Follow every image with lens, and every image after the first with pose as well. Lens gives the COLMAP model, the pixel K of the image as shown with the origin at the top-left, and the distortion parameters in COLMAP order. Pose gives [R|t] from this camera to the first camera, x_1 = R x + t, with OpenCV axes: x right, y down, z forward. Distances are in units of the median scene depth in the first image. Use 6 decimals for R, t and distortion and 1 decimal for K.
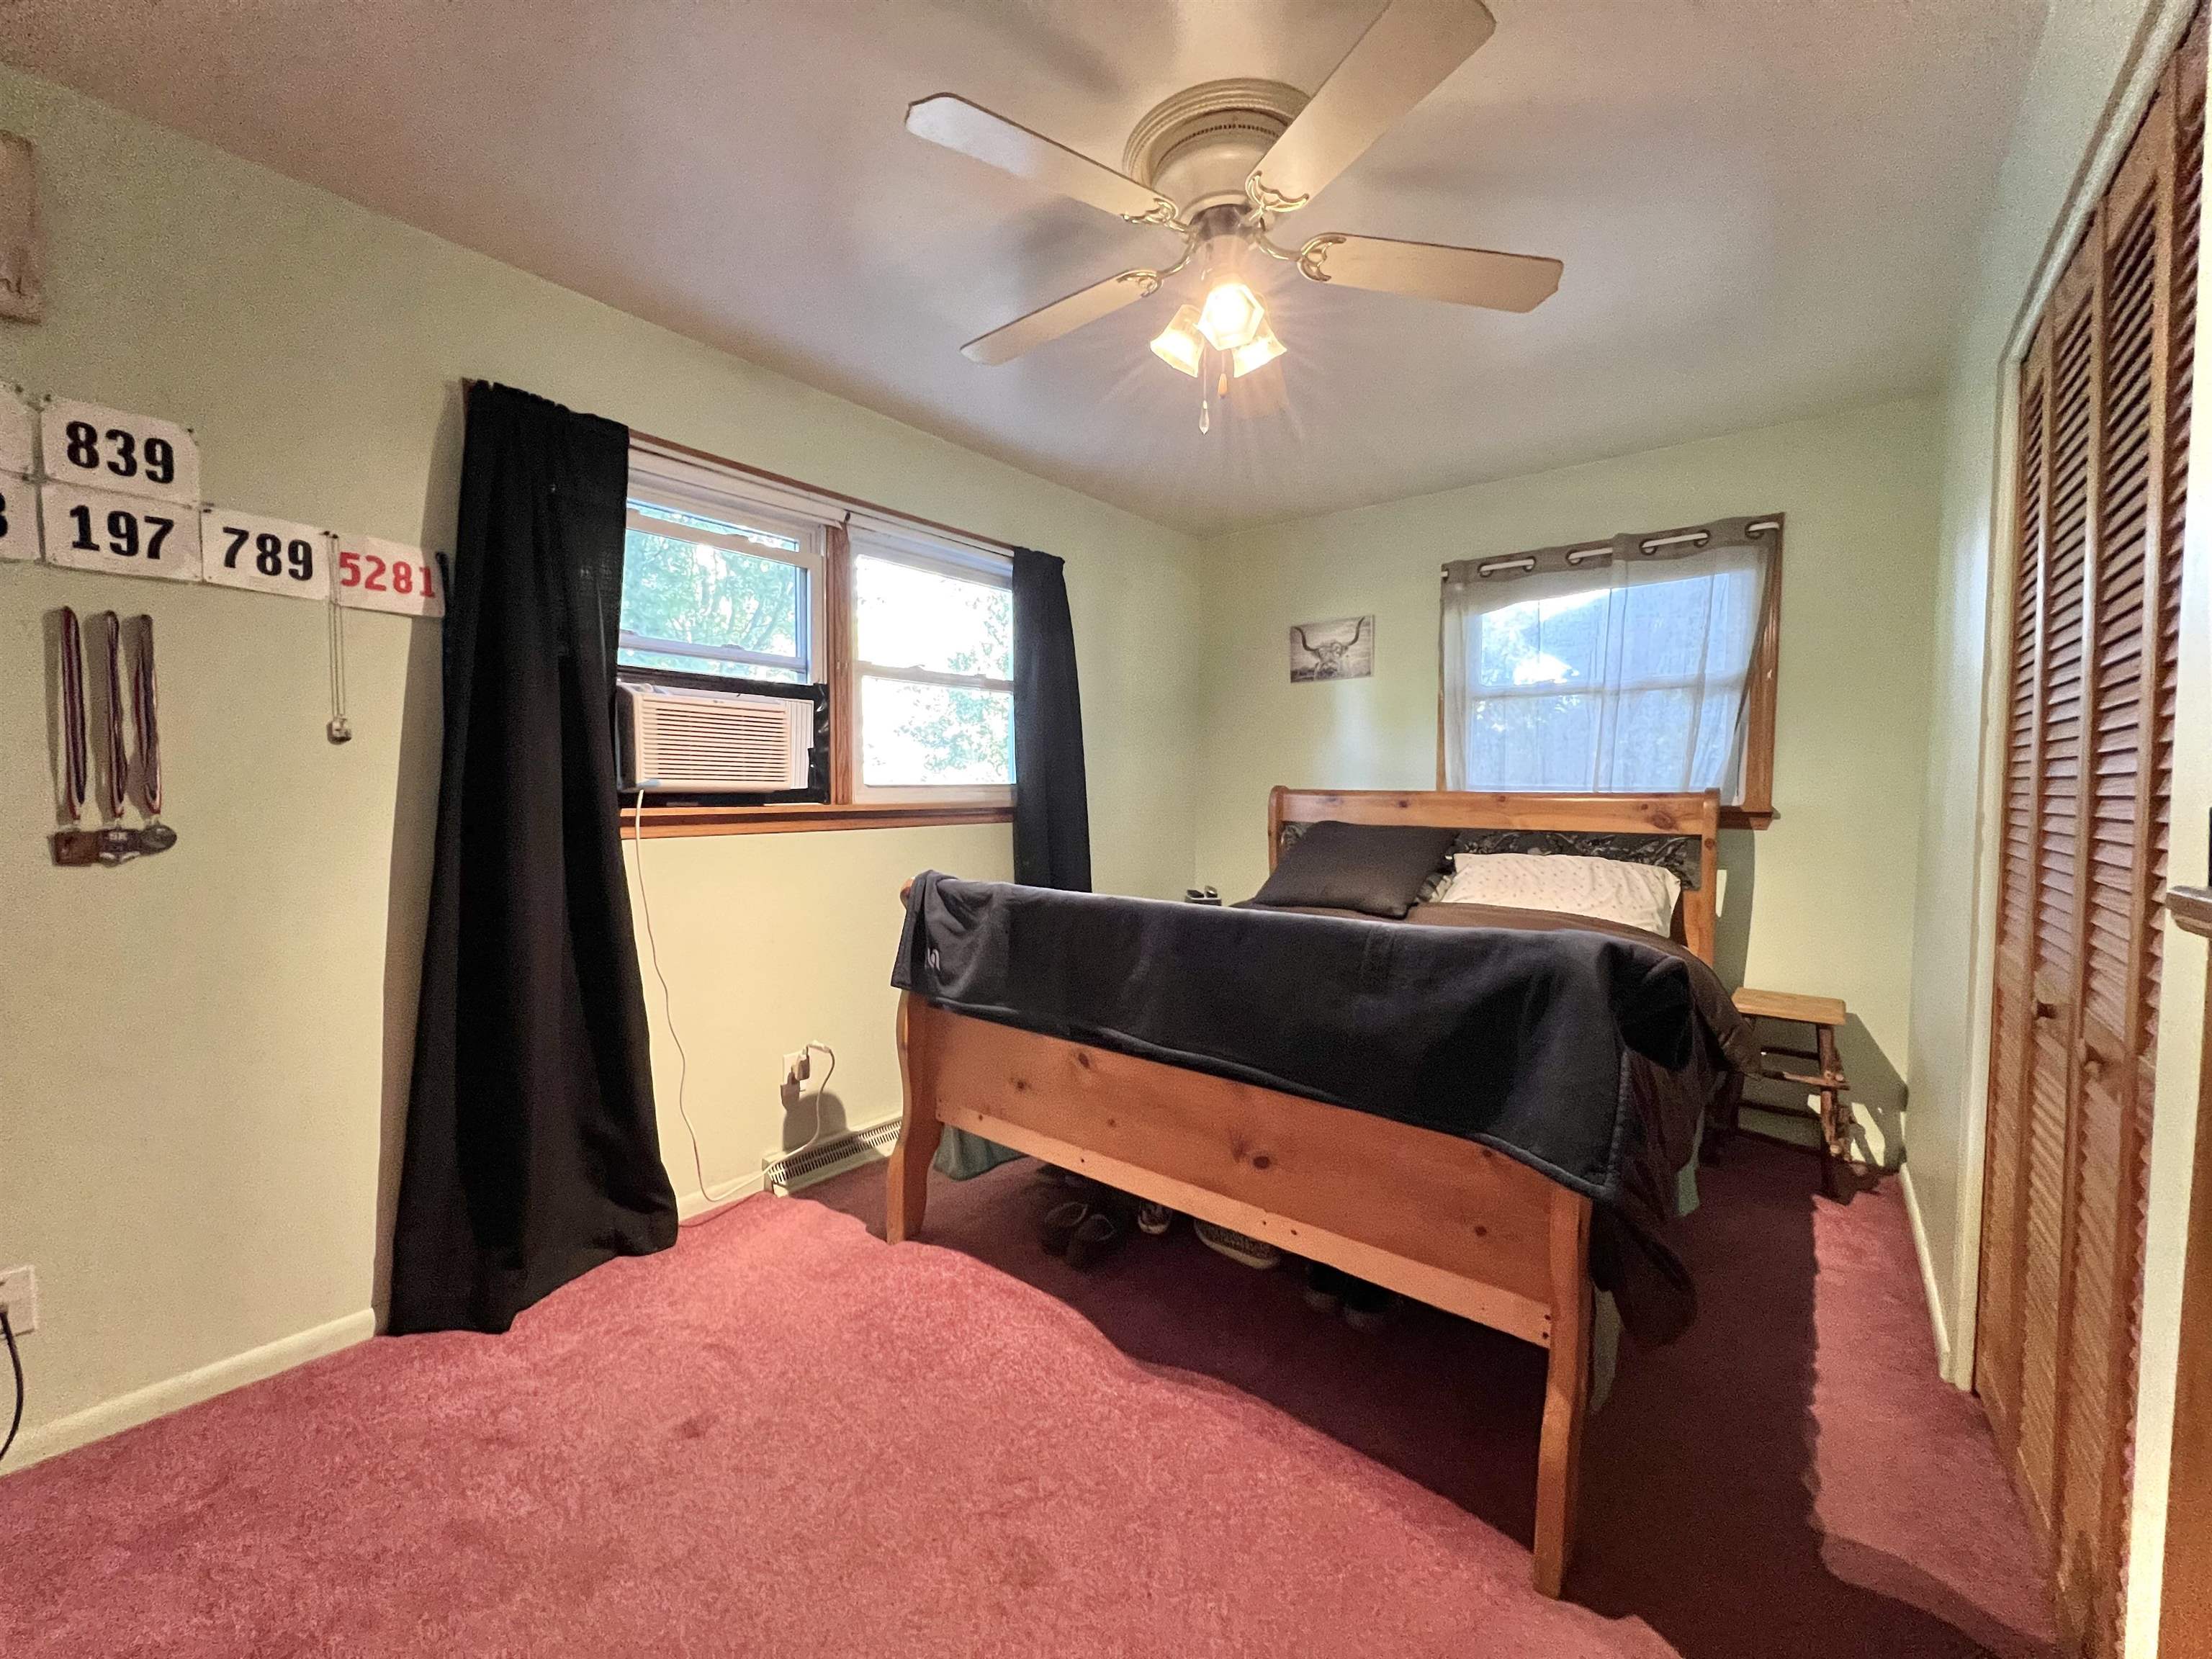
lens RADIAL K [[875.9, 0, 1106.0], [0, 875.9, 829.5], [0, 0, 1]] dist [-0.001156, 0.002446]
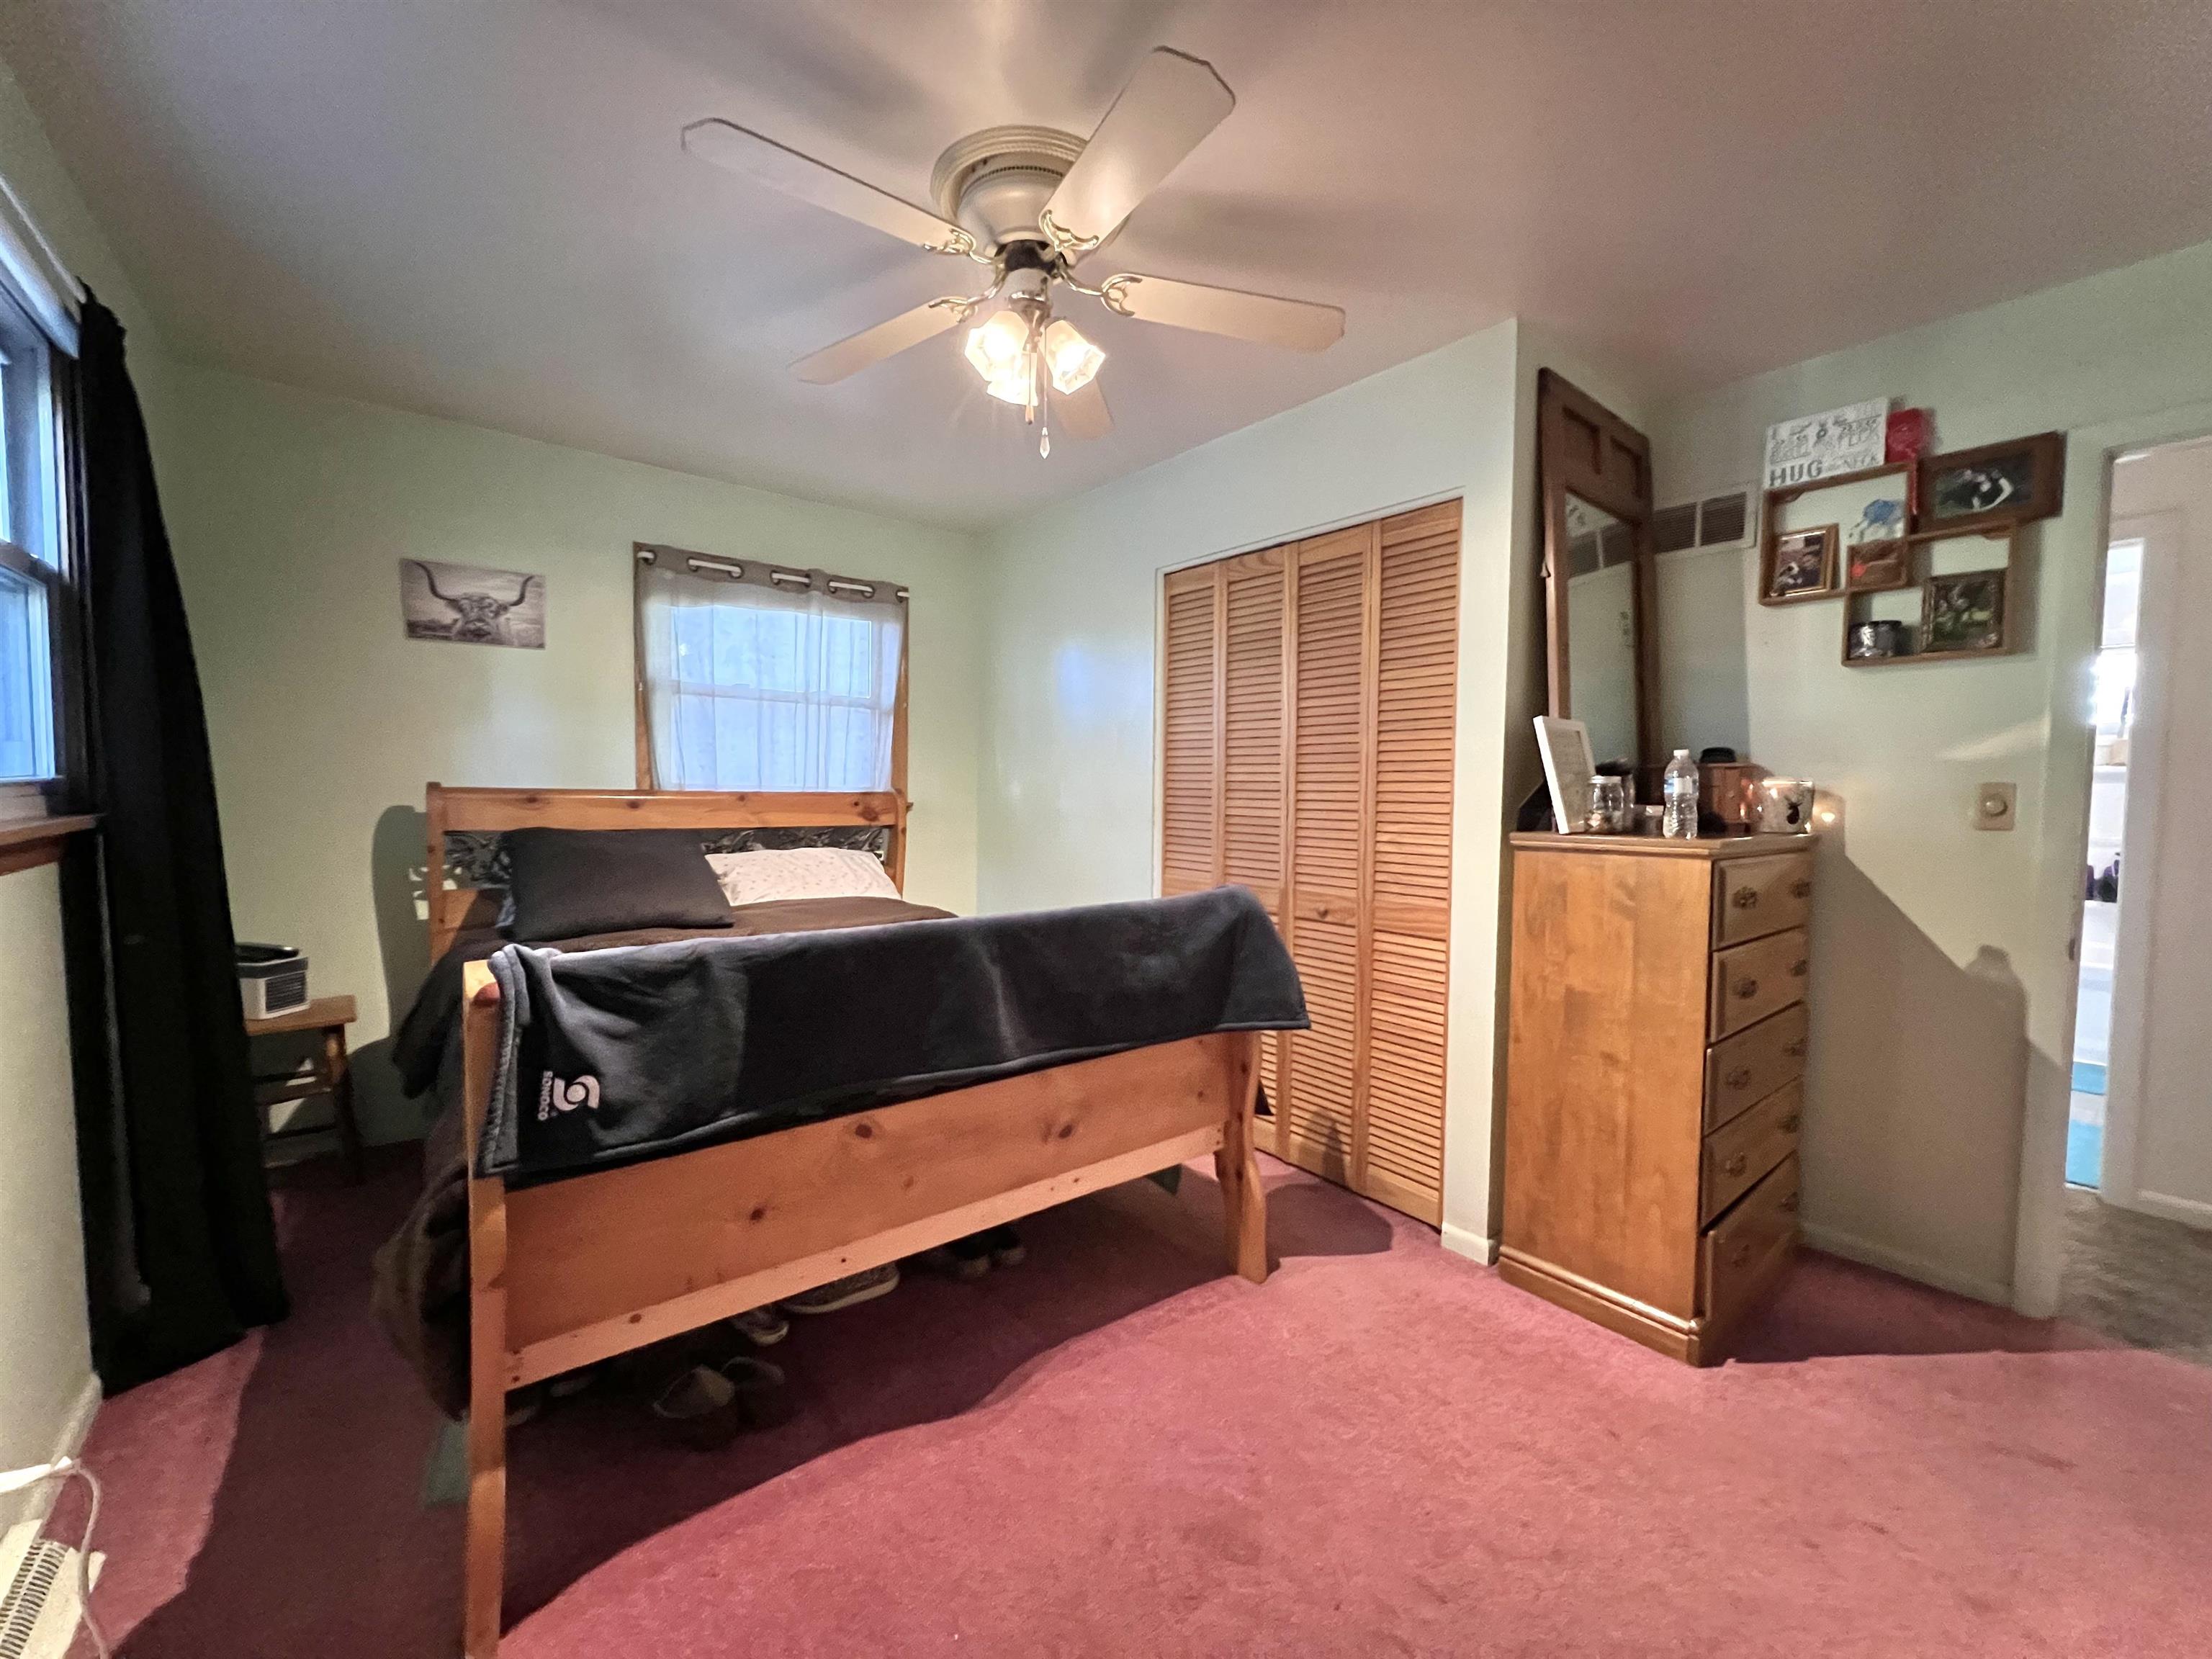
lens RADIAL K [[880.0, 0, 1106.0], [0, 880.0, 829.5], [0, 0, 1]] dist [-0.000438, -0.000271]
pose [[0.224288, -0.048624, 0.973309, -0.512755], [0.034527, 0.998524, 0.041928, -0.029766], [-0.973911, 0.024202, 0.225635, 0.396725]]
